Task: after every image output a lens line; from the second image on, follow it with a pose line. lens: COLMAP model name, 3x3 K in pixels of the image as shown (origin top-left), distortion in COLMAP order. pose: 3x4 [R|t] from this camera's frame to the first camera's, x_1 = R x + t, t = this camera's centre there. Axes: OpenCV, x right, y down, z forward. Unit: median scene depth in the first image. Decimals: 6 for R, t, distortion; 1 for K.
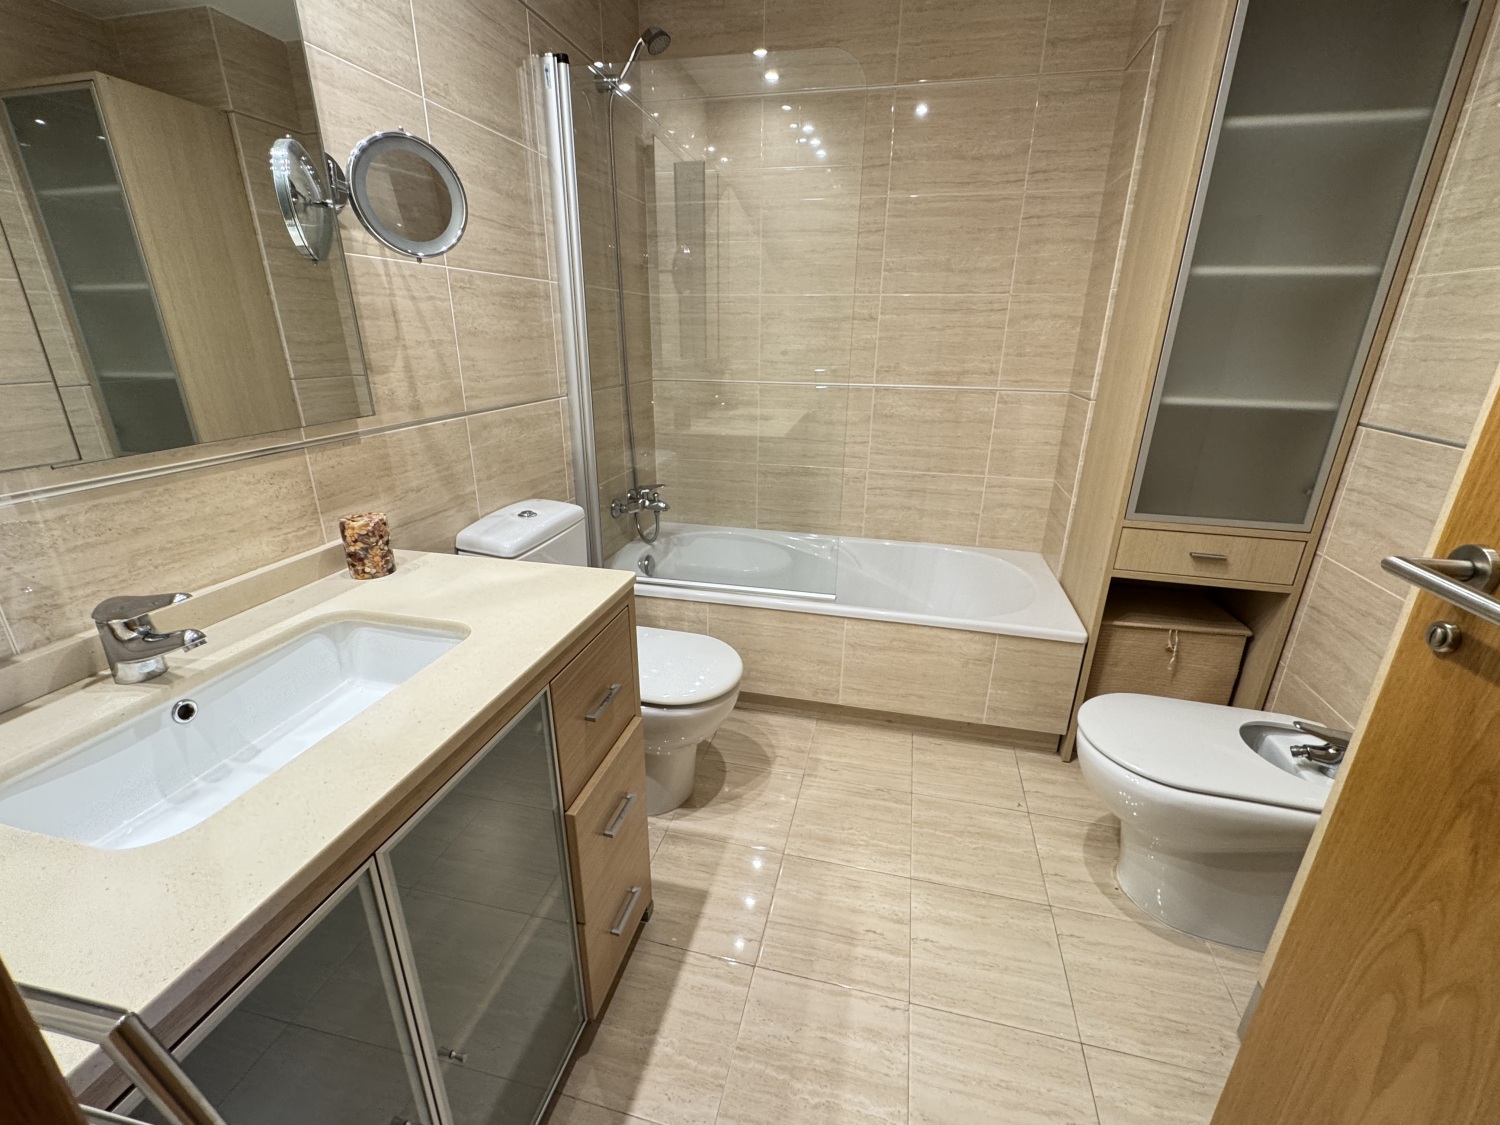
lens RADIAL K [[648.4, 0, 746.3], [0, 648.4, 565.0], [0, 0, 1]] dist [-0.004692, -0.000816]
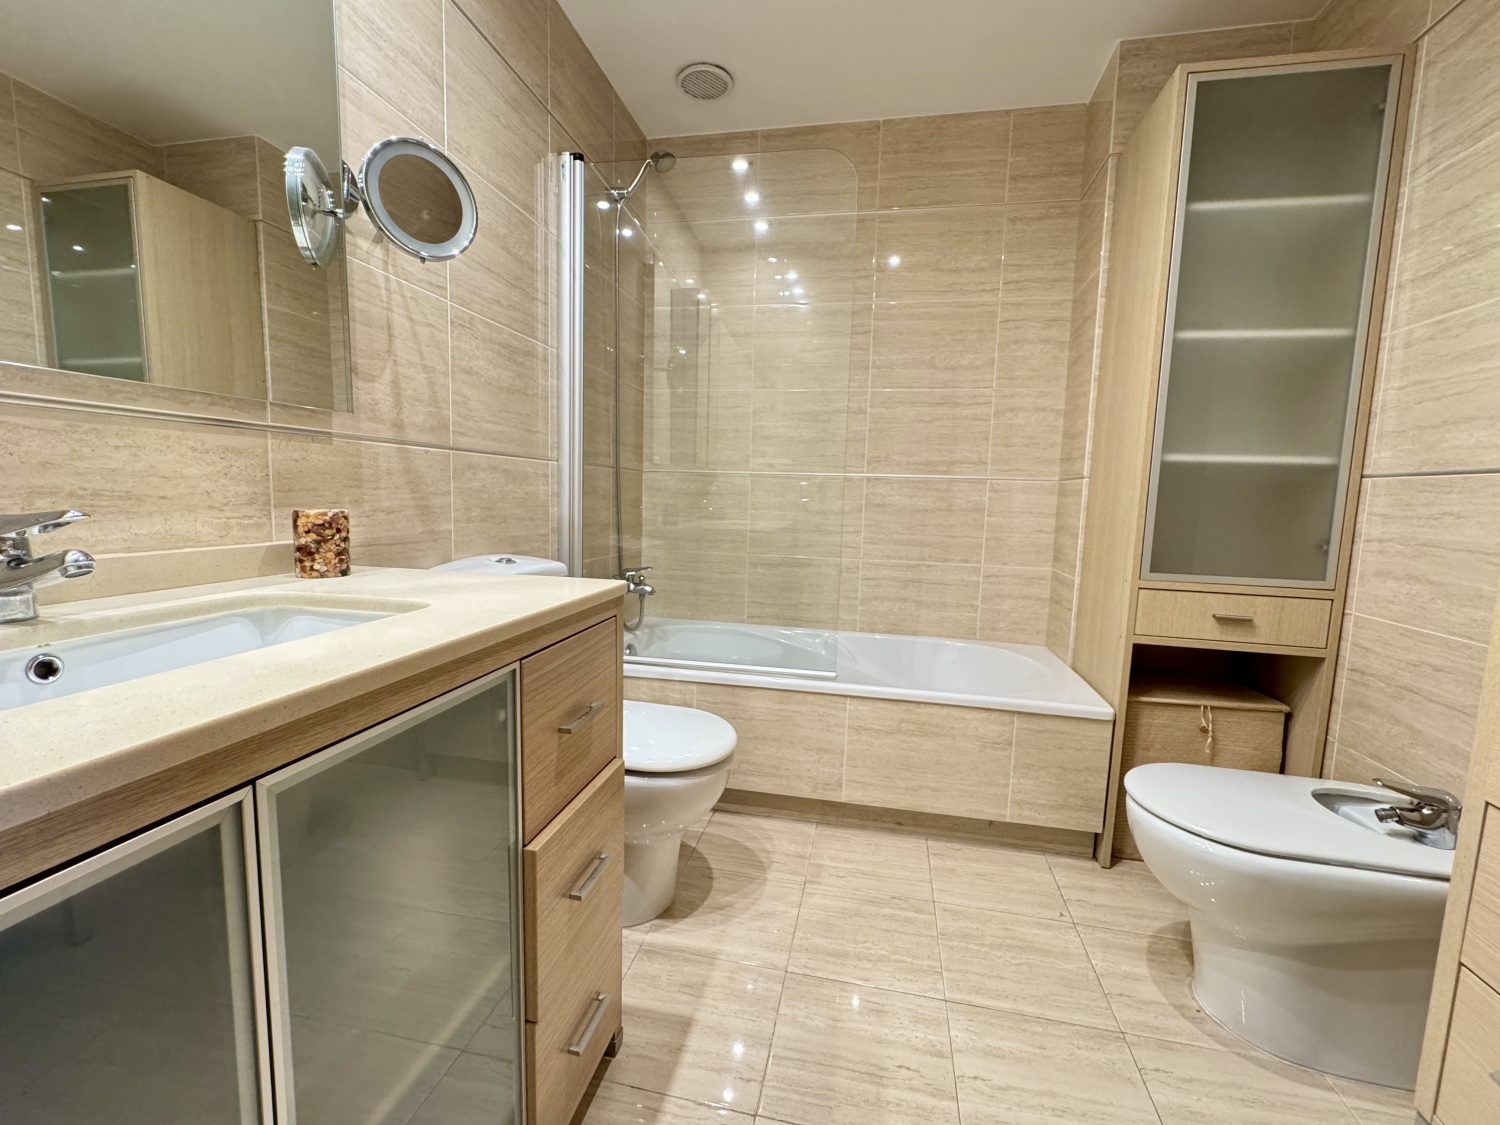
lens RADIAL K [[648.4, 0, 745.9], [0, 648.4, 565.0], [0, 0, 1]] dist [-0.004692, -0.000816]
pose [[0.999289, 0.015950, 0.034174, -0.027725], [-0.007230, 0.970376, -0.241493, 0.144966], [-0.037013, 0.241074, 0.969801, 0.094602]]
